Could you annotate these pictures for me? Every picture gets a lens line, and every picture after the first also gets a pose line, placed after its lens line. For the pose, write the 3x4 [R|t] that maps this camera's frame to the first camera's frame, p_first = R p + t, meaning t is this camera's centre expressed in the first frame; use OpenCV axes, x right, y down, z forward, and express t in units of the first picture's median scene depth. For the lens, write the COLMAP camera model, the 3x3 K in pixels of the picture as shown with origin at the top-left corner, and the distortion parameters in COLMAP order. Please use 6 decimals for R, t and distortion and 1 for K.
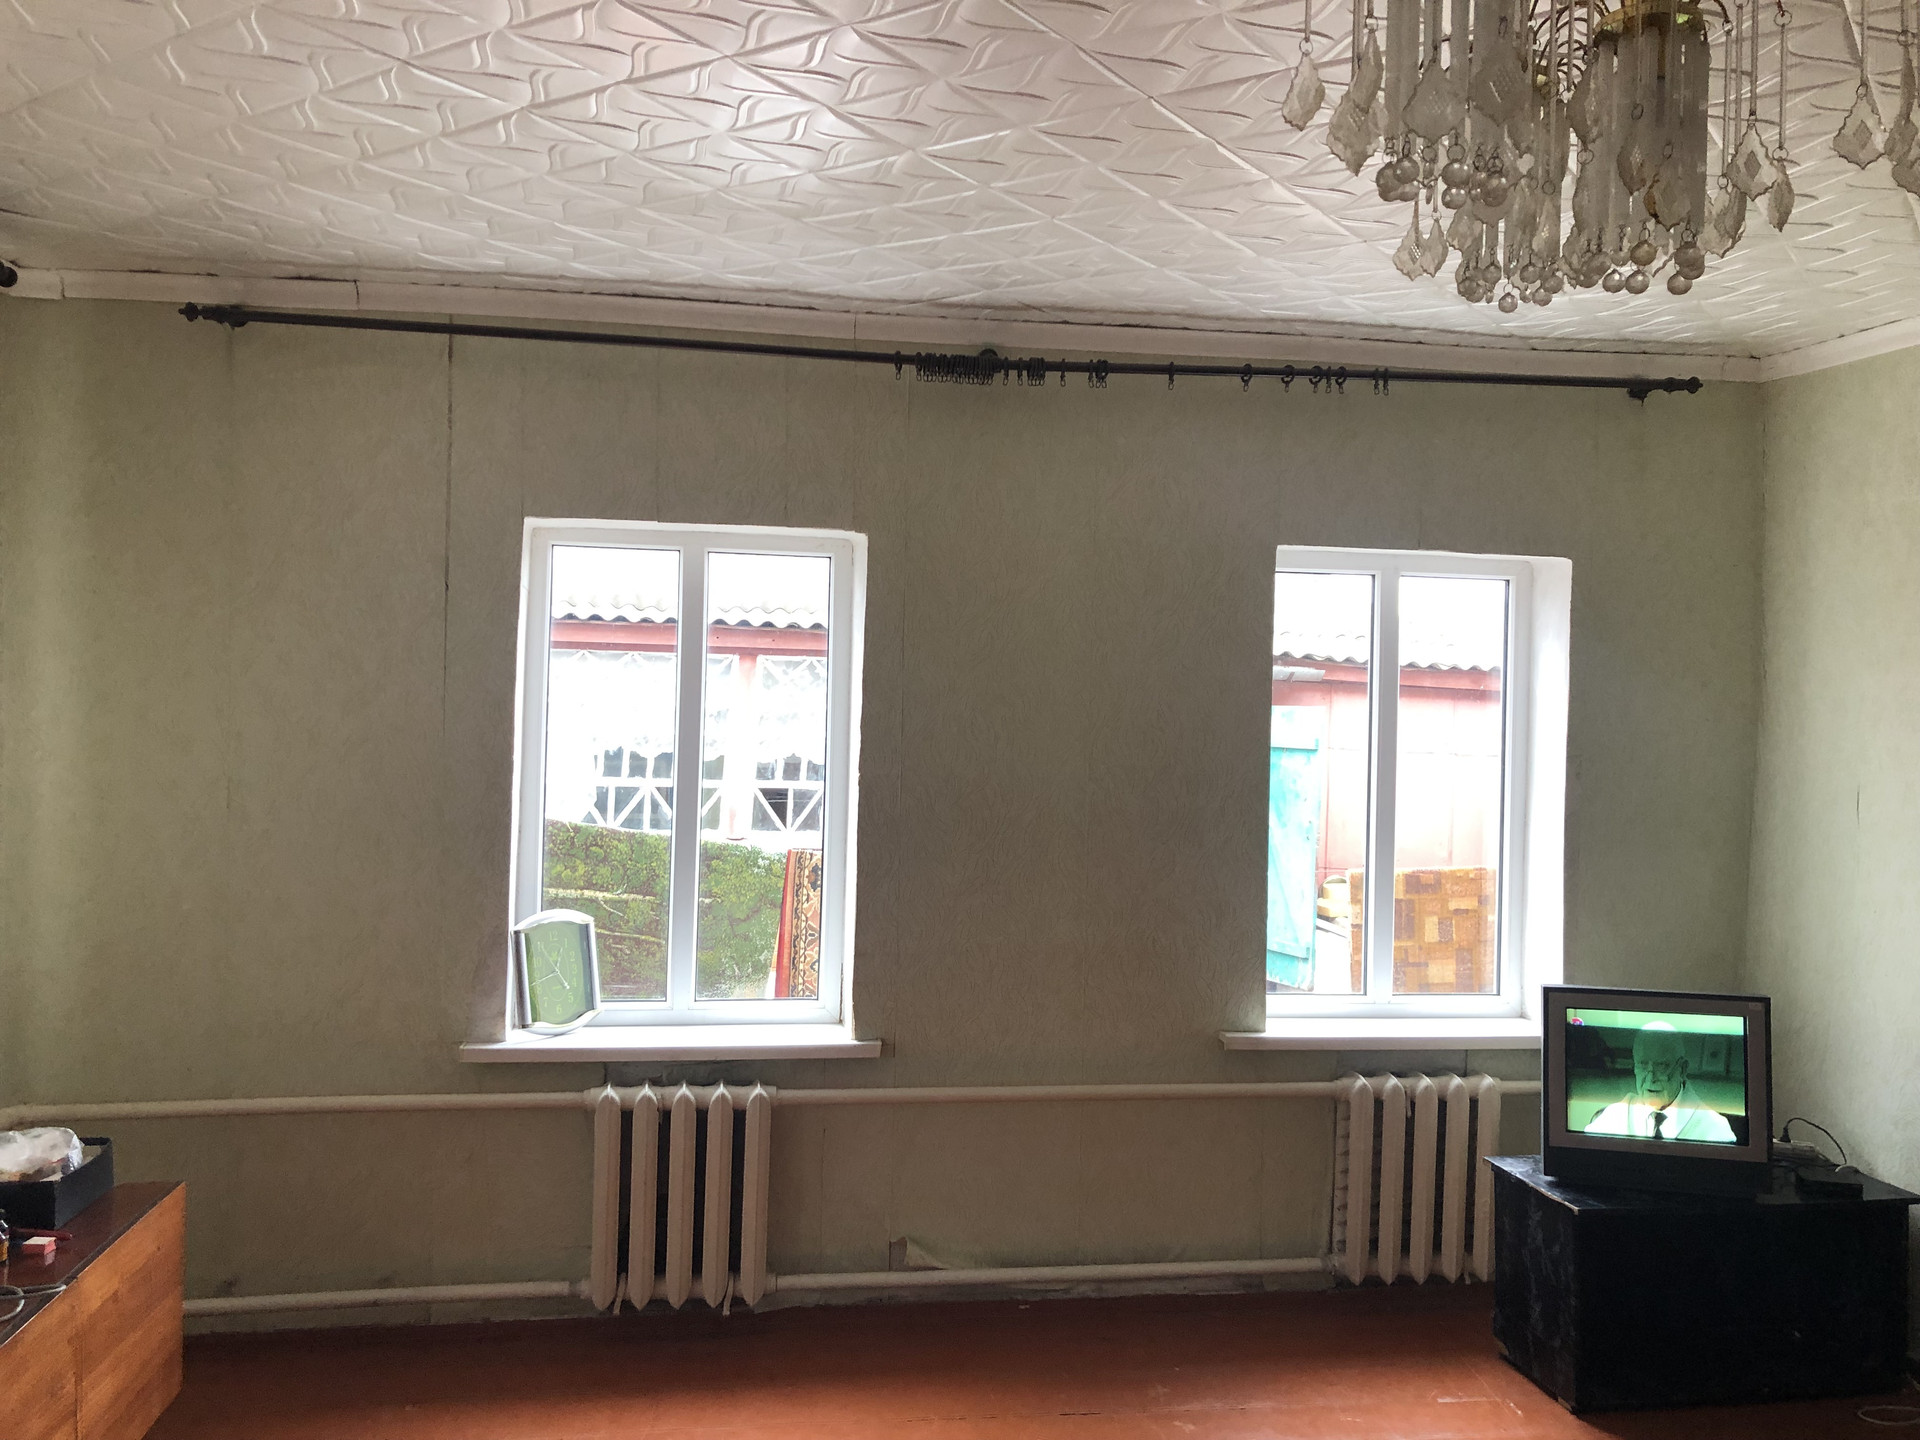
lens RADIAL K [[1555.2, 0, 960.2], [0, 1555.2, 722.9], [0, 0, 1]] dist [0.045054, -0.037524]
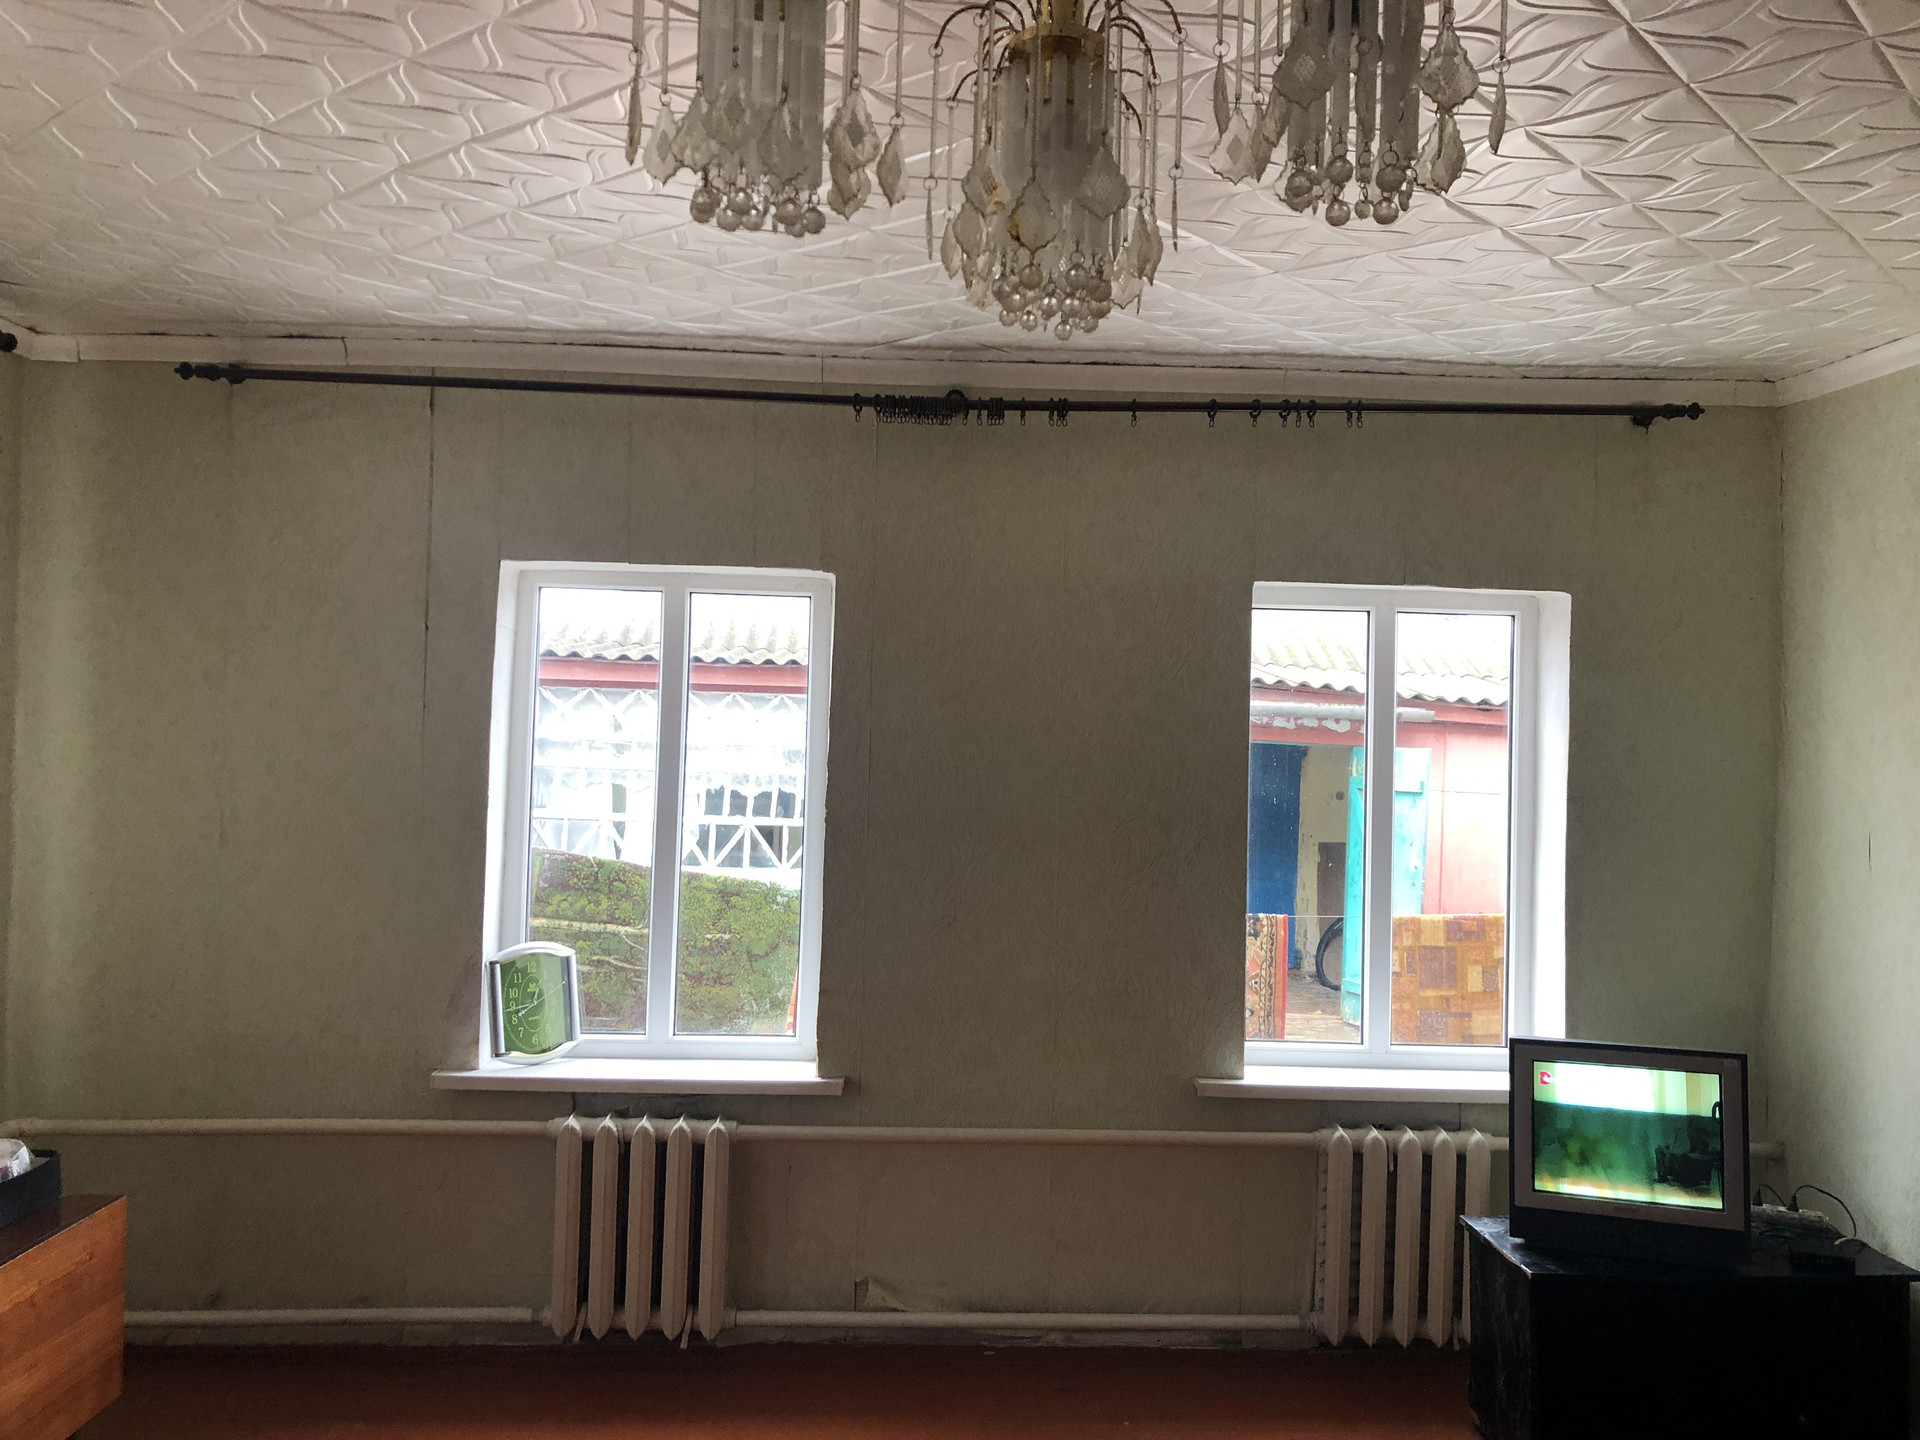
lens RADIAL K [[1555.2, 0, 966.1], [0, 1555.2, 720.5], [0, 0, 1]] dist [0.045054, -0.037524]
pose [[0.994342, 0.000848, -0.106227, 0.134977], [-0.003886, 0.999589, -0.028400, 0.002614], [0.106159, 0.028652, 0.993936, 0.006097]]
